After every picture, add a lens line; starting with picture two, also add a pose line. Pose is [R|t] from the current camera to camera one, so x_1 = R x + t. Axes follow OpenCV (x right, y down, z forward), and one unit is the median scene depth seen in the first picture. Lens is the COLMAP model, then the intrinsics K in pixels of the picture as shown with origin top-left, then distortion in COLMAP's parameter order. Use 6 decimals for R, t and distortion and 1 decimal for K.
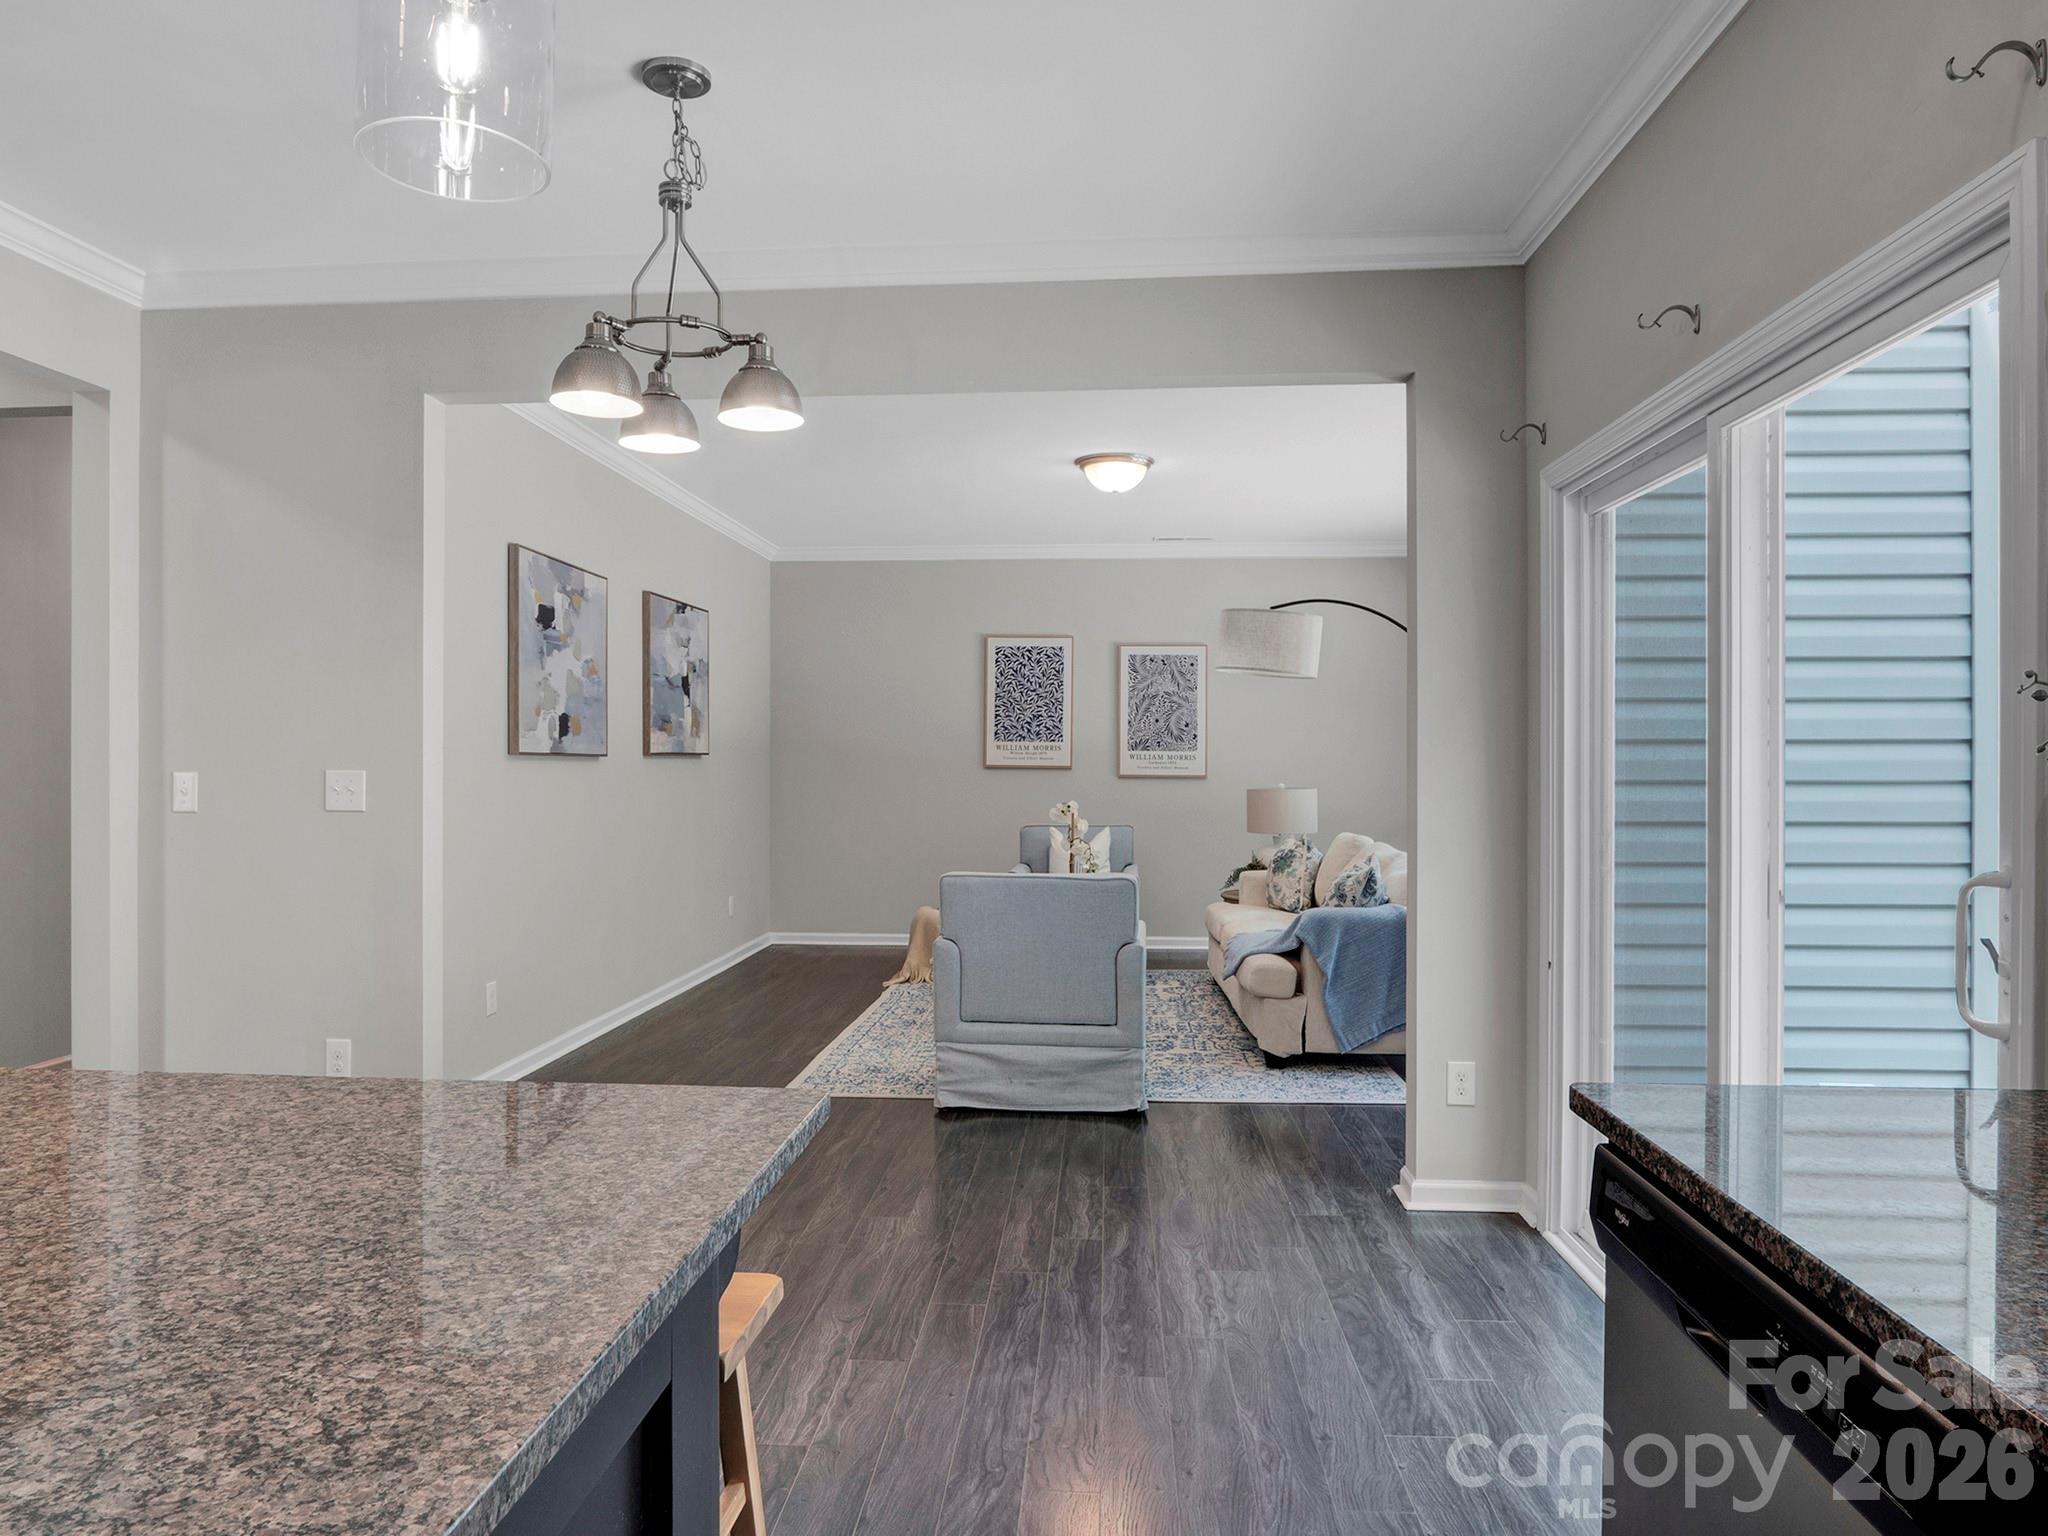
lens RADIAL K [[1293.7, 0, 1014.4], [0, 1293.7, 752.6], [0, 0, 1]] dist [-0.019331, 0.005040]
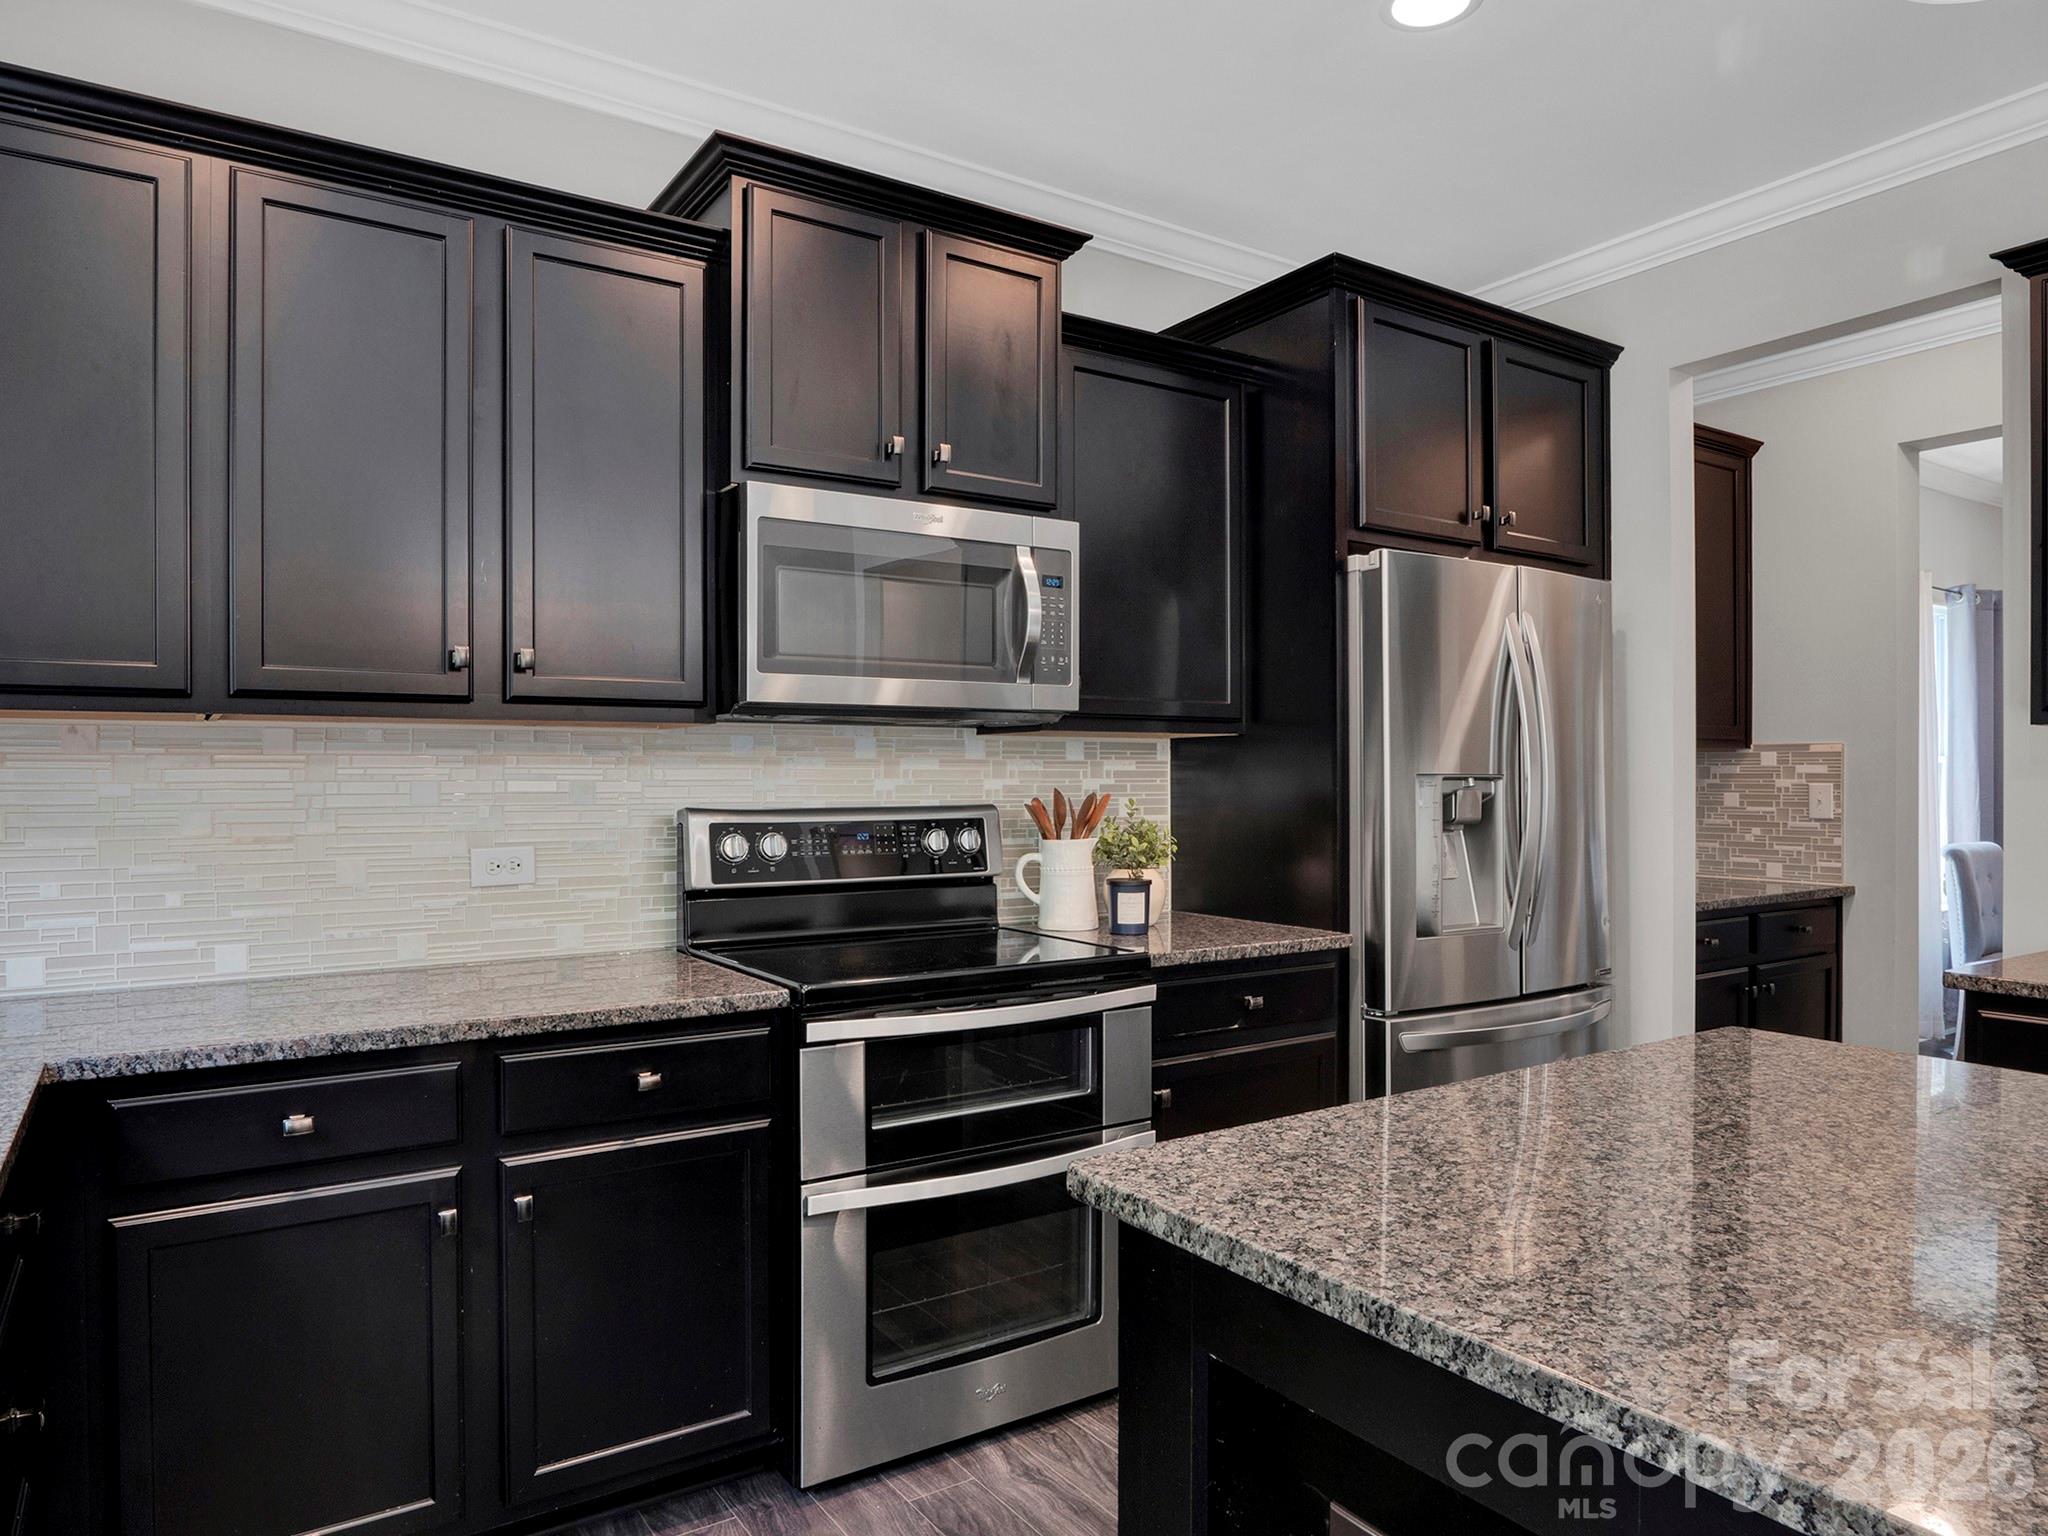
lens RADIAL K [[1293.7, 0, 1038.2], [0, 1293.7, 768.1], [0, 0, 1]] dist [-0.019331, 0.005040]
pose [[-0.783418, 0.002166, -0.621491, 0.071254], [0.008845, 0.999932, -0.007665, 0.000594], [0.621432, -0.011502, -0.783384, 0.205623]]
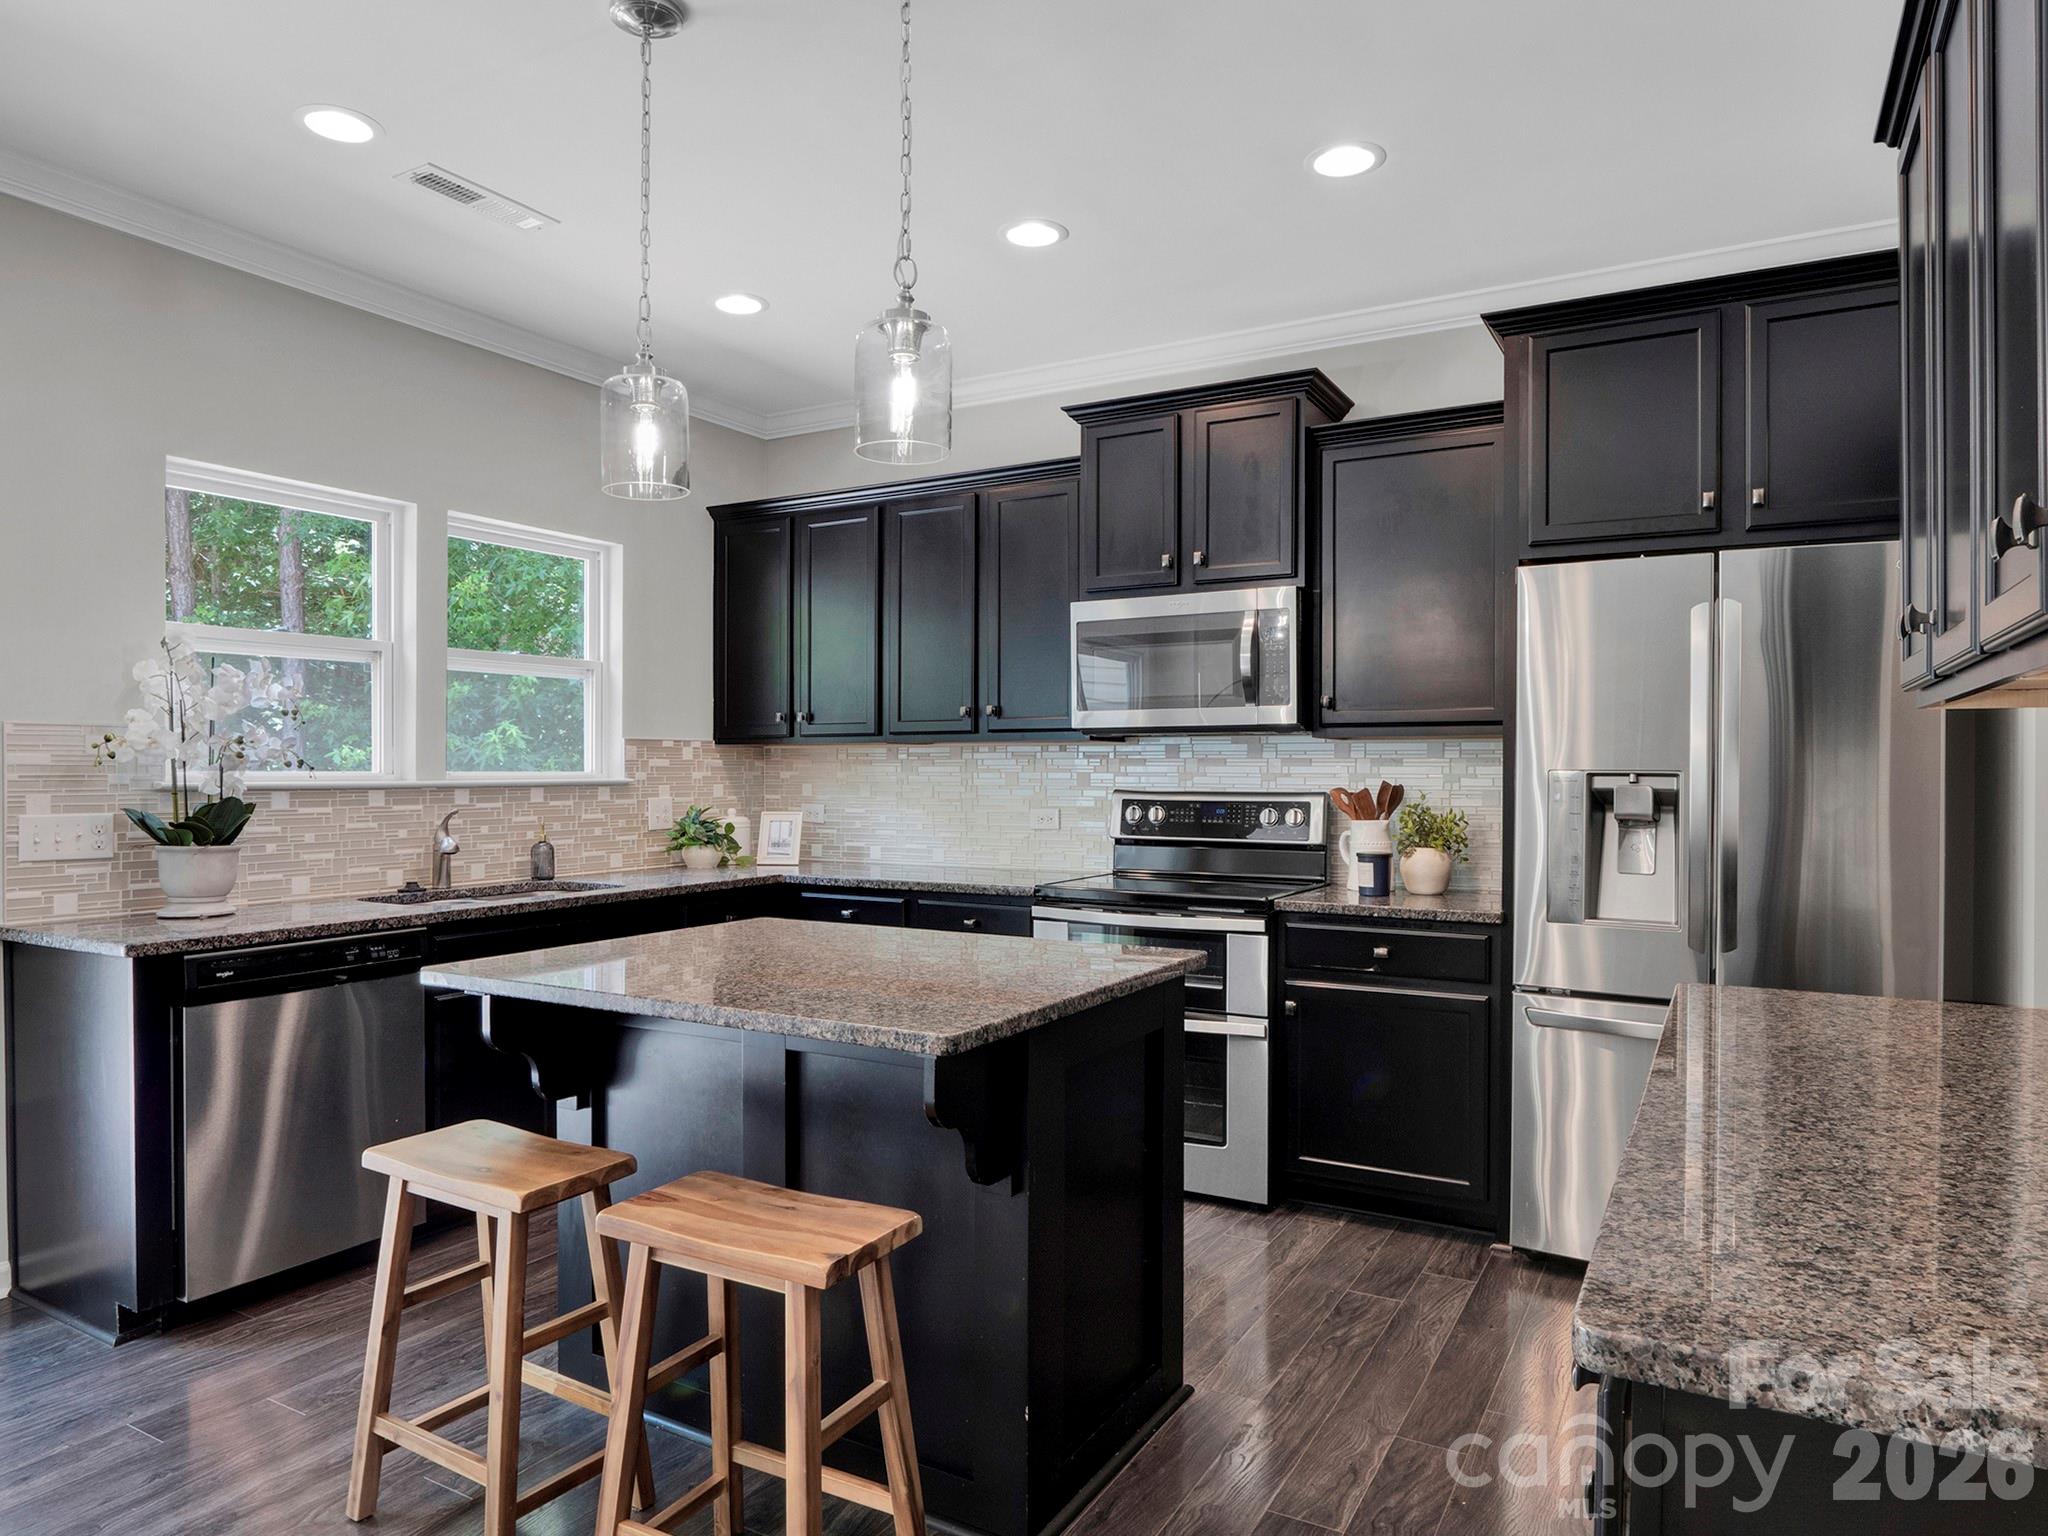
lens RADIAL K [[1293.7, 0, 1015.7], [0, 1293.7, 770.0], [0, 0, 1]] dist [-0.019331, 0.005040]
pose [[-0.903625, 0.002856, 0.428315, -0.323138], [-0.000404, 0.999972, -0.007520, 0.003757], [-0.428324, -0.006969, -0.903598, 0.448538]]
